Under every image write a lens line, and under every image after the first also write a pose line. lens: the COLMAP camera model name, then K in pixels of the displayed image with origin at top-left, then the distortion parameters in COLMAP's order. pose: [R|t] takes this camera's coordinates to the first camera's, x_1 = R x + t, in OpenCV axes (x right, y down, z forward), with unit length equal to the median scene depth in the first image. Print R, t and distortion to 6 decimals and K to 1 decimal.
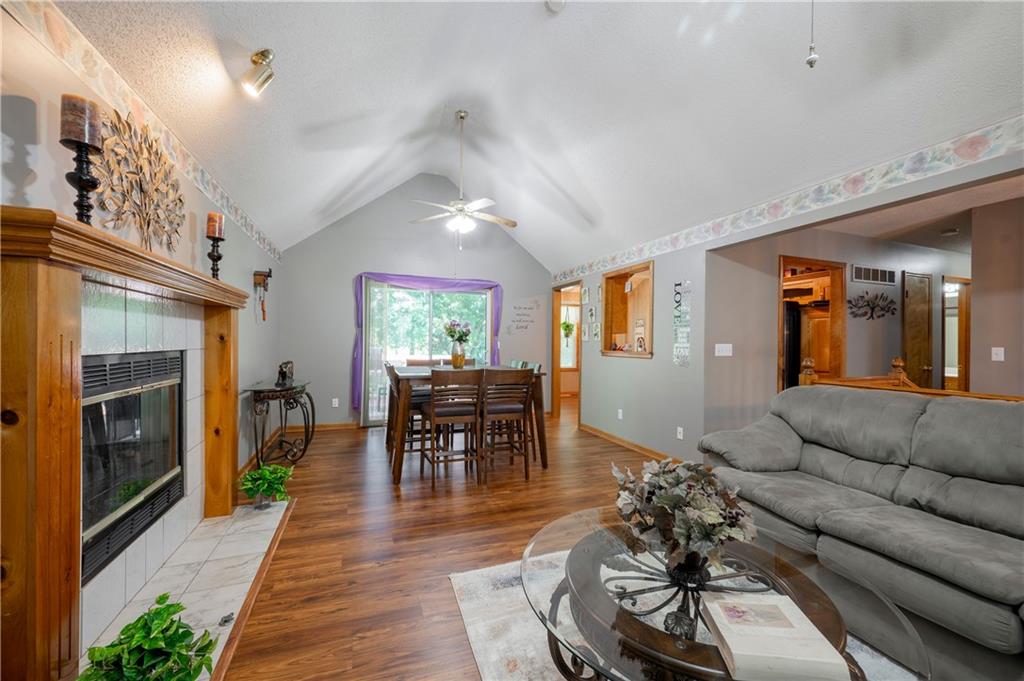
lens RADIAL K [[405.6, 0, 512.3], [0, 405.6, 342.0], [0, 0, 1]] dist [-0.002590, 0.001476]
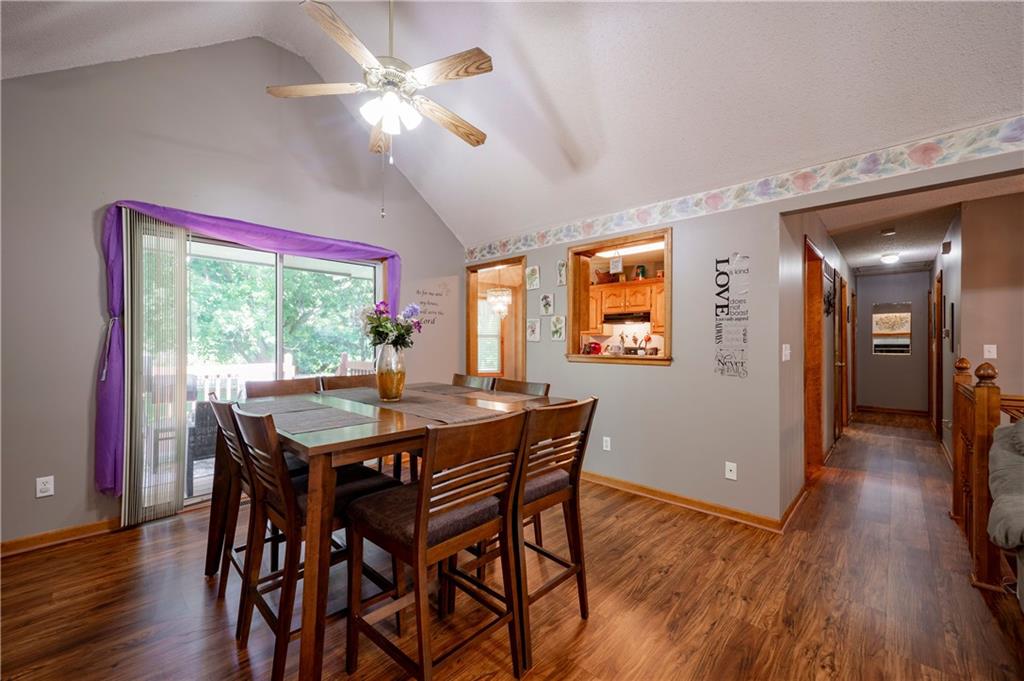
lens RADIAL K [[405.6, 0, 510.0], [0, 405.6, 343.0], [0, 0, 1]] dist [-0.002590, 0.001476]
pose [[0.898430, 0.007526, 0.439052, -0.197305], [-0.004435, 0.999958, -0.008064, 0.008029], [-0.439094, 0.005298, 0.898426, 0.432827]]
